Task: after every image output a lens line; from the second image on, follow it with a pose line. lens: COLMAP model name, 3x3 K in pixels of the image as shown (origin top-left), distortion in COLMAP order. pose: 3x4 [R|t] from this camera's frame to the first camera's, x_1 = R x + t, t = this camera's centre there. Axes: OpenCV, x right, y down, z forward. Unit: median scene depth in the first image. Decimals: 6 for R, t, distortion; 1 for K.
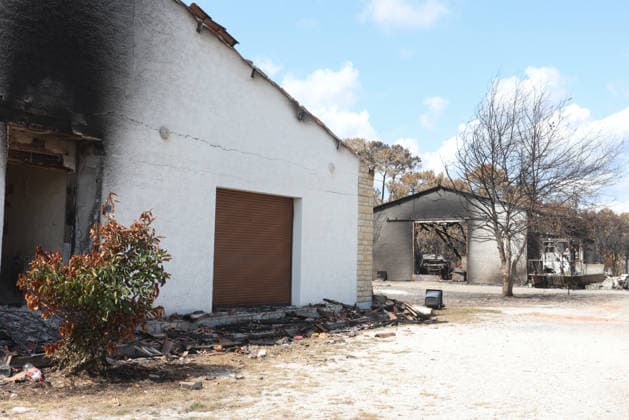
lens RADIAL K [[834.4, 0, 314.5], [0, 834.4, 210.0], [0, 0, 1]] dist [-0.002466, -0.008286]
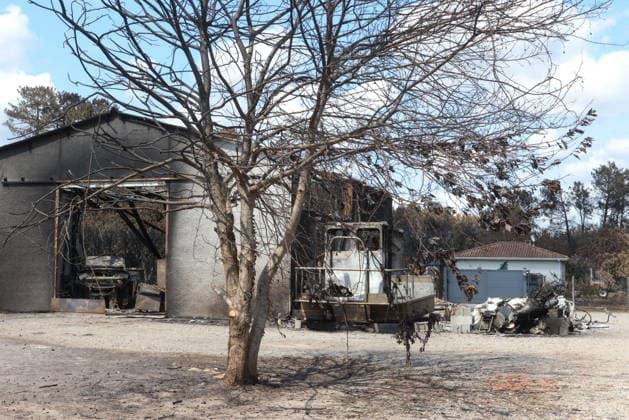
lens RADIAL K [[834.4, 0, 314.5], [0, 834.4, 210.0], [0, 0, 1]] dist [-0.002466, -0.008286]
pose [[0.956953, 0.021066, 0.289479, 0.131614], [-0.018514, 0.999762, -0.011550, 0.032864], [-0.289653, 0.005693, 0.957115, 0.549399]]
